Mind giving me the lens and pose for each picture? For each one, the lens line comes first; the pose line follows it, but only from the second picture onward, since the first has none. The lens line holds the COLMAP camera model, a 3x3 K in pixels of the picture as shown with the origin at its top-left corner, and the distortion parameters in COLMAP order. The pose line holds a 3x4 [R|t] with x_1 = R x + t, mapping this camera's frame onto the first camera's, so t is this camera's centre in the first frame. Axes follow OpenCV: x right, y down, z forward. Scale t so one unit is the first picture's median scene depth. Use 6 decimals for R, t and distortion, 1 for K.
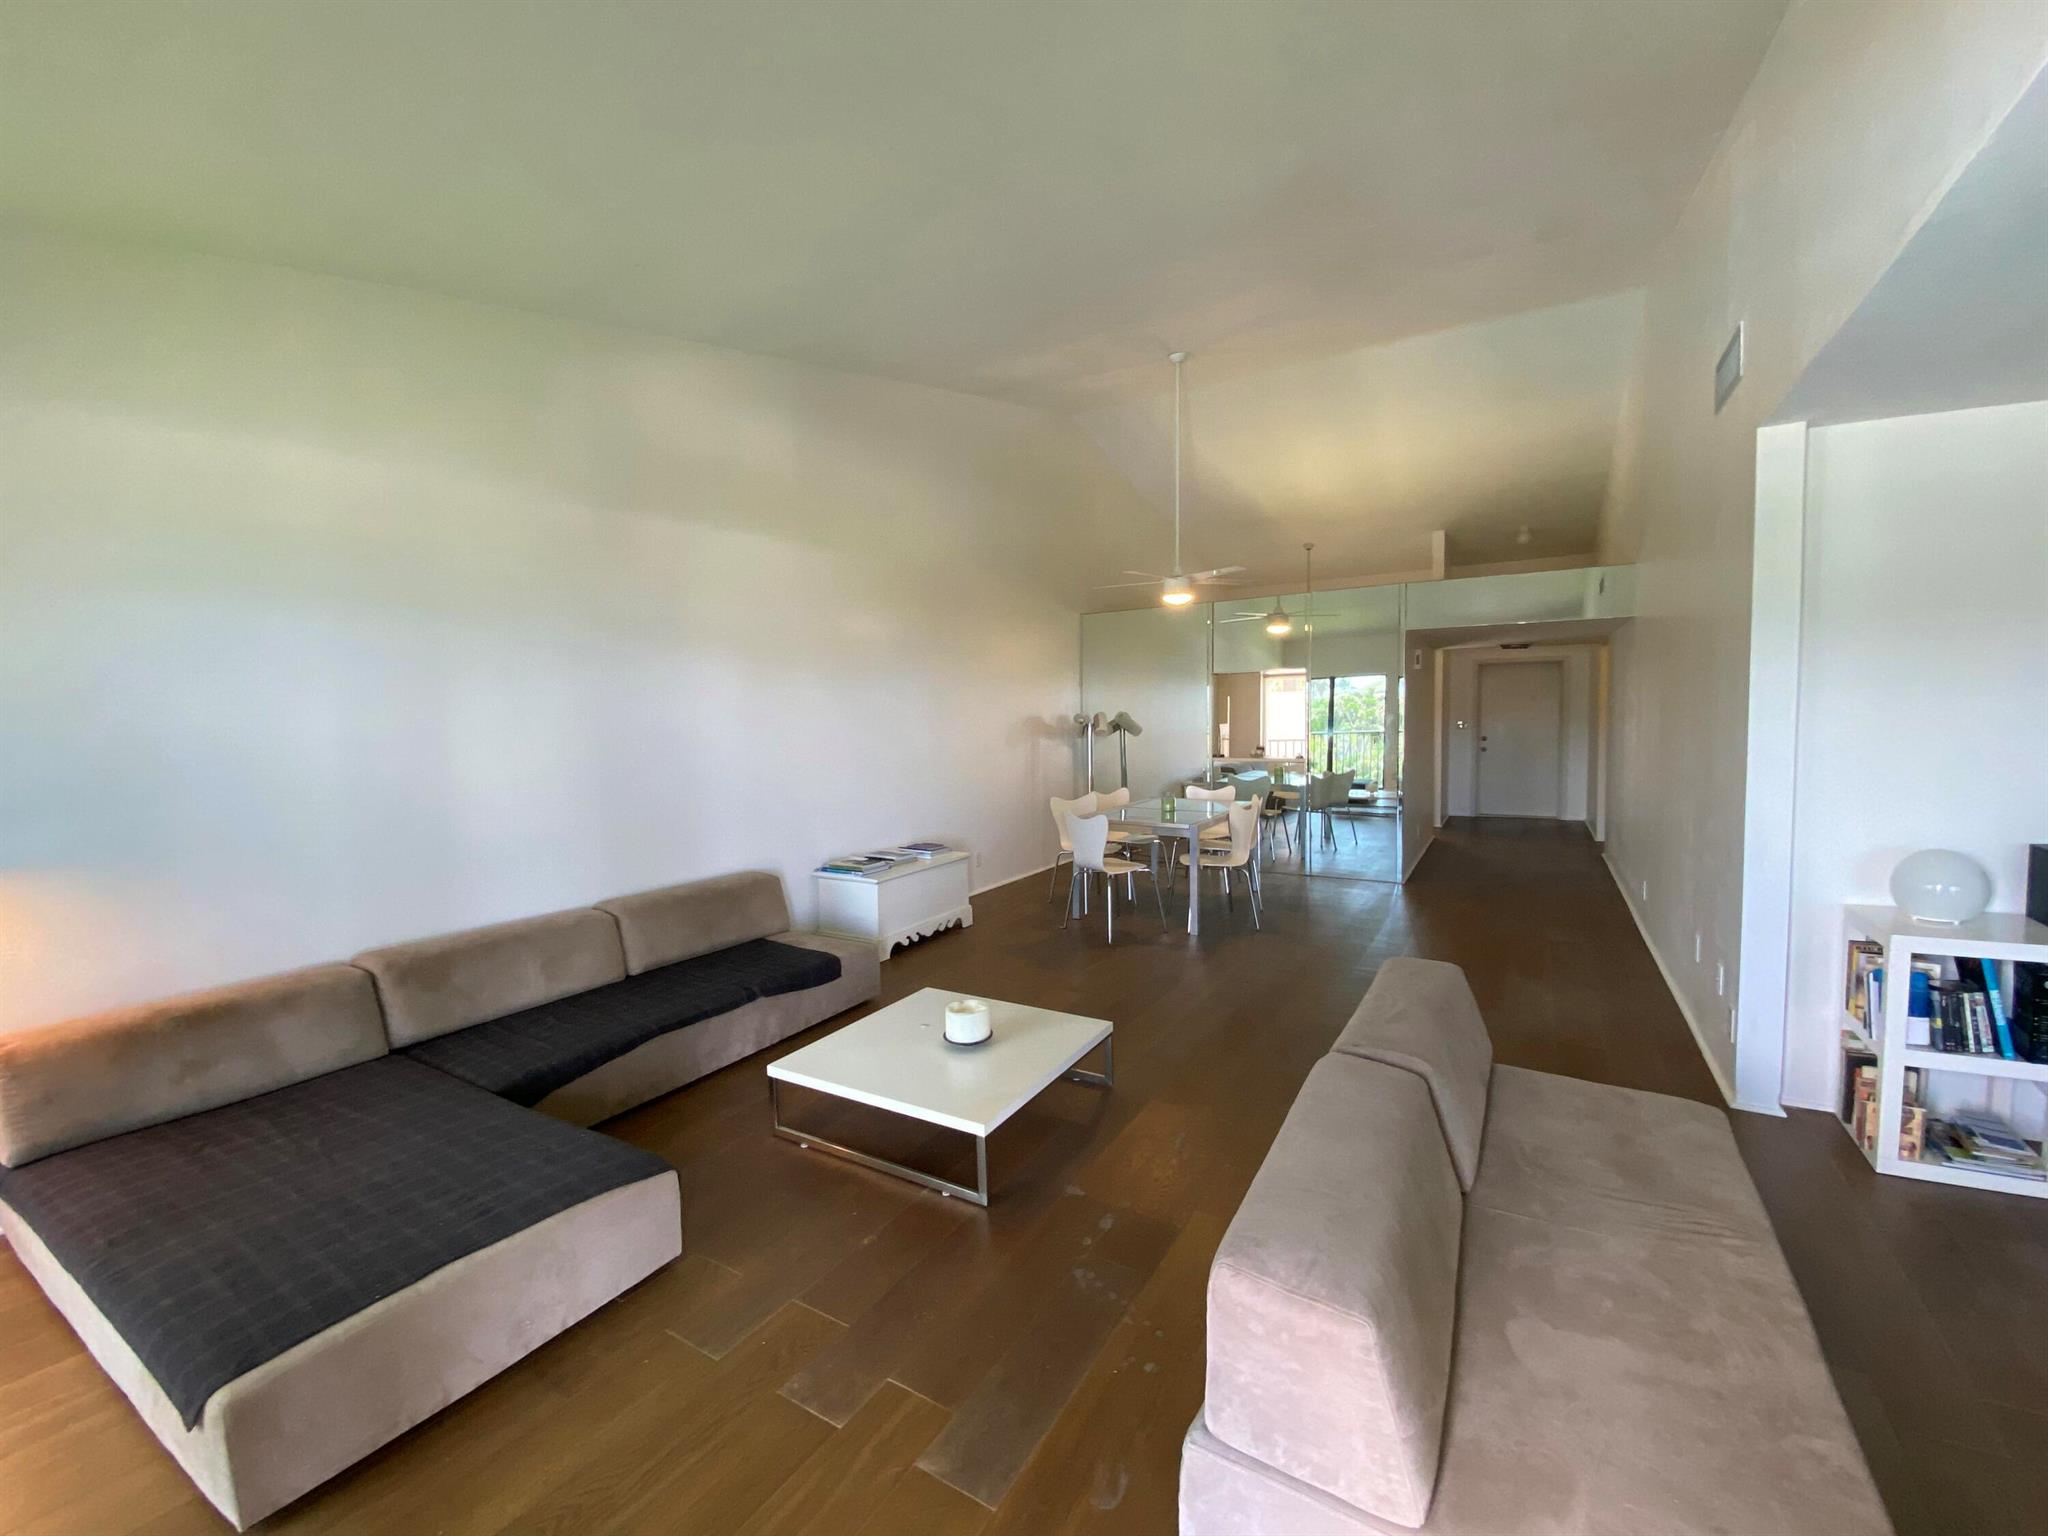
lens RADIAL K [[833.5, 0, 1028.4], [0, 833.5, 773.5], [0, 0, 1]] dist [0.000161, -0.000029]
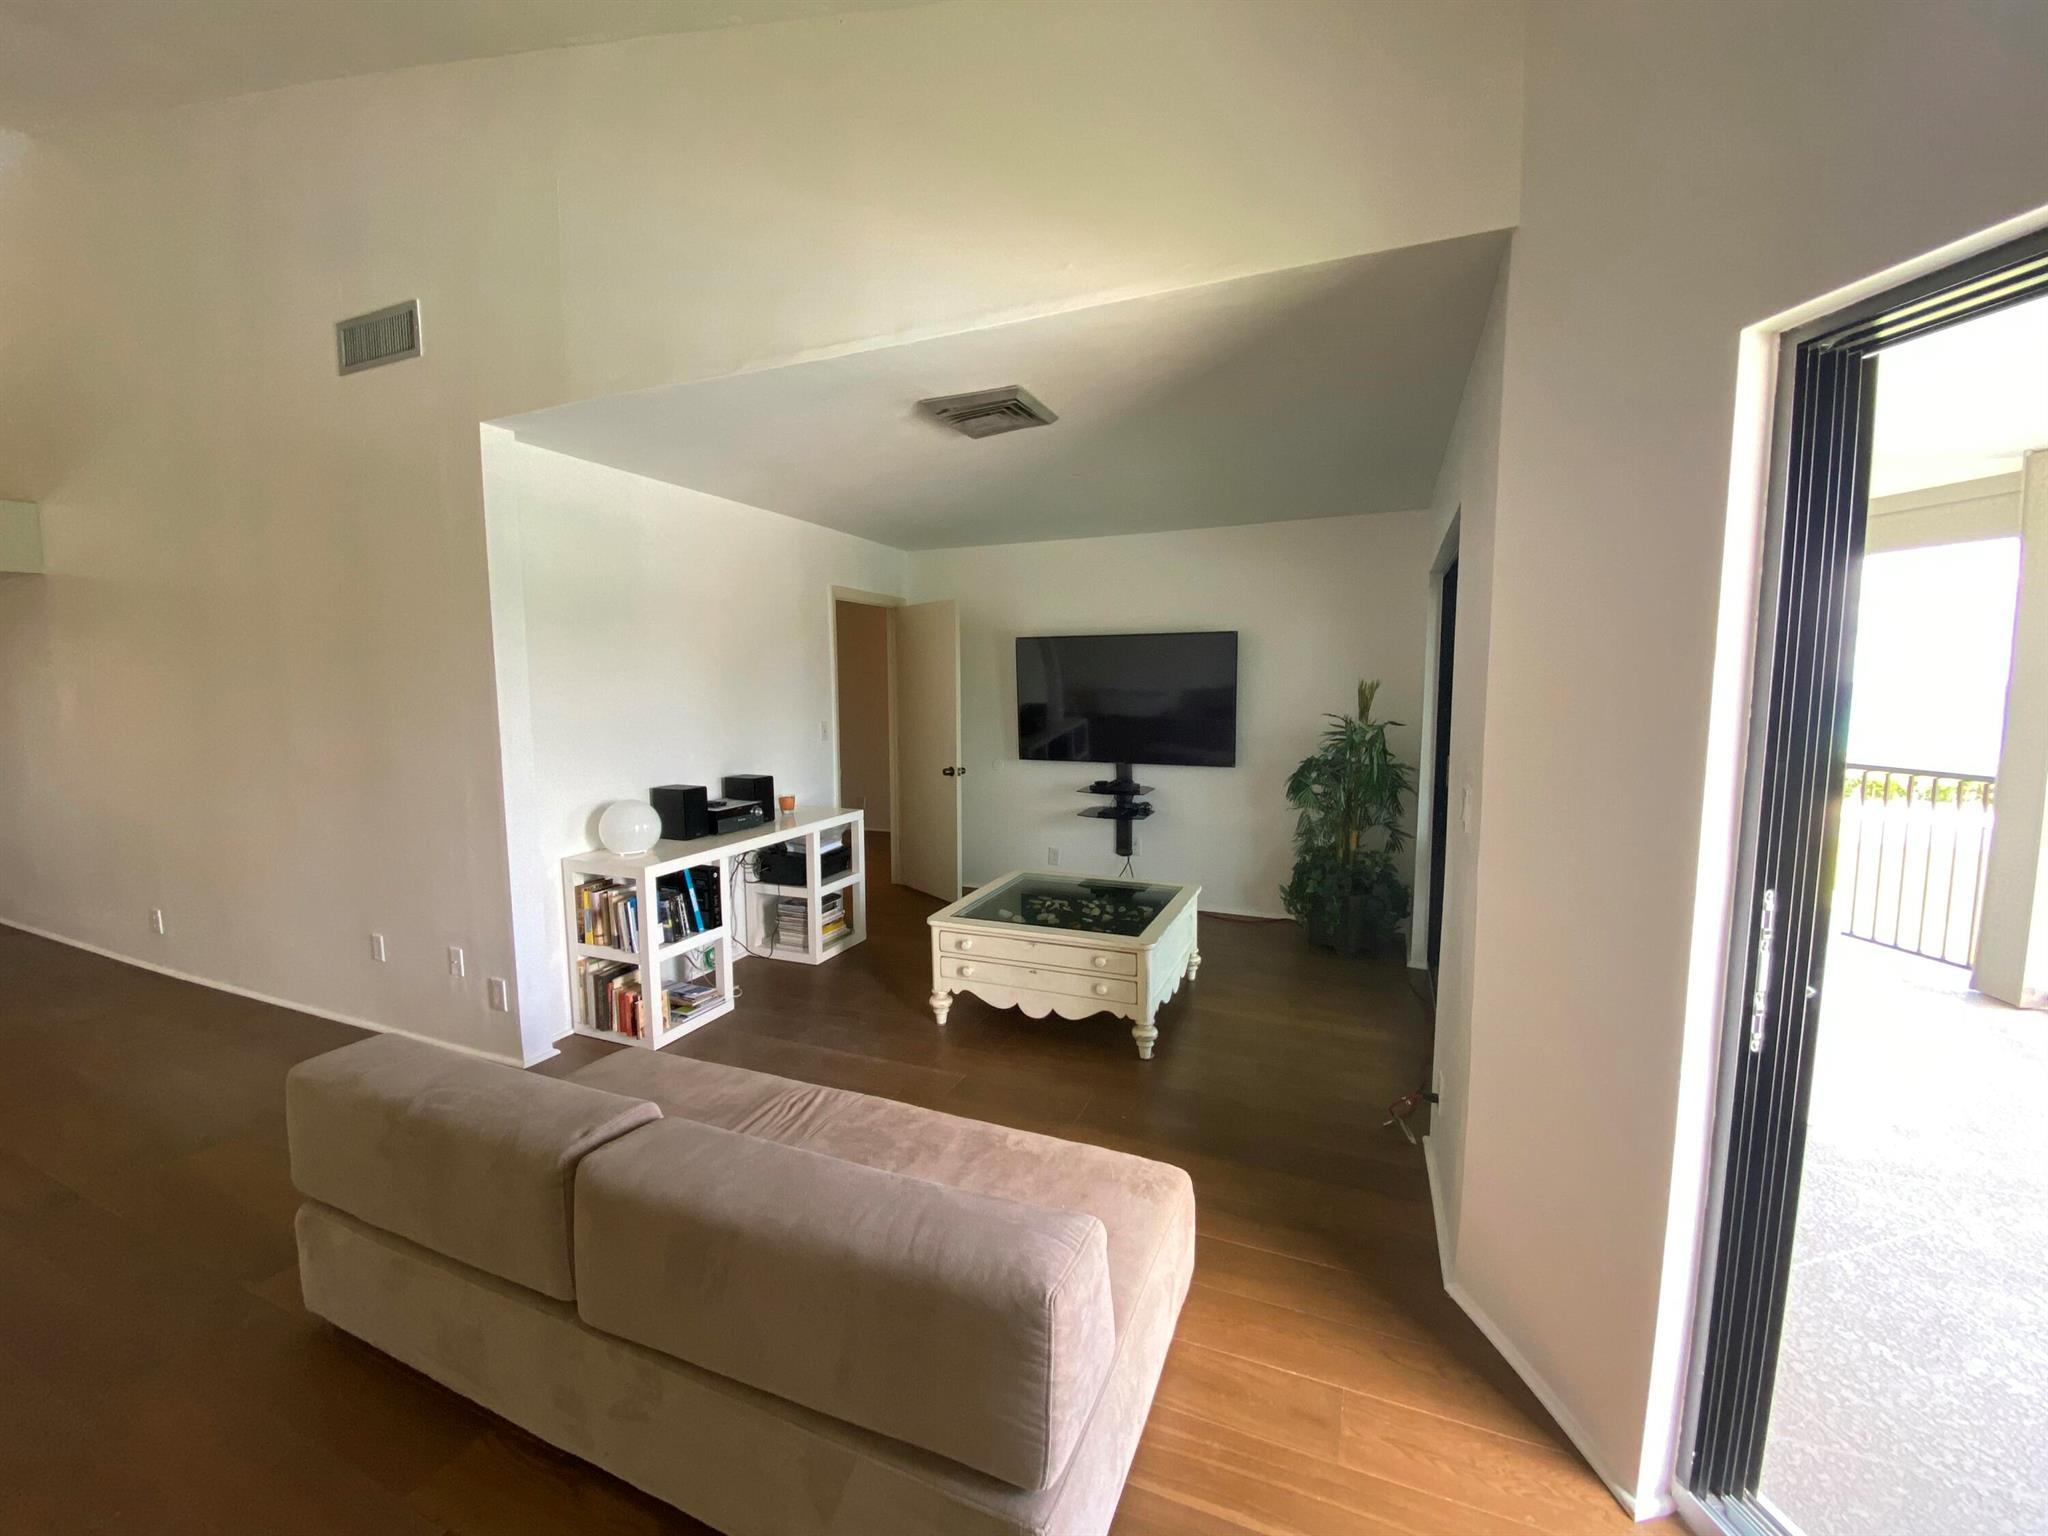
lens RADIAL K [[833.5, 0, 1025.4], [0, 833.5, 778.8], [0, 0, 1]] dist [0.000161, -0.000029]
pose [[-0.137213, -0.072558, 0.987881, -0.327882], [0.062171, 0.994716, 0.081696, -0.014127], [-0.988589, 0.072627, -0.131977, 0.580642]]
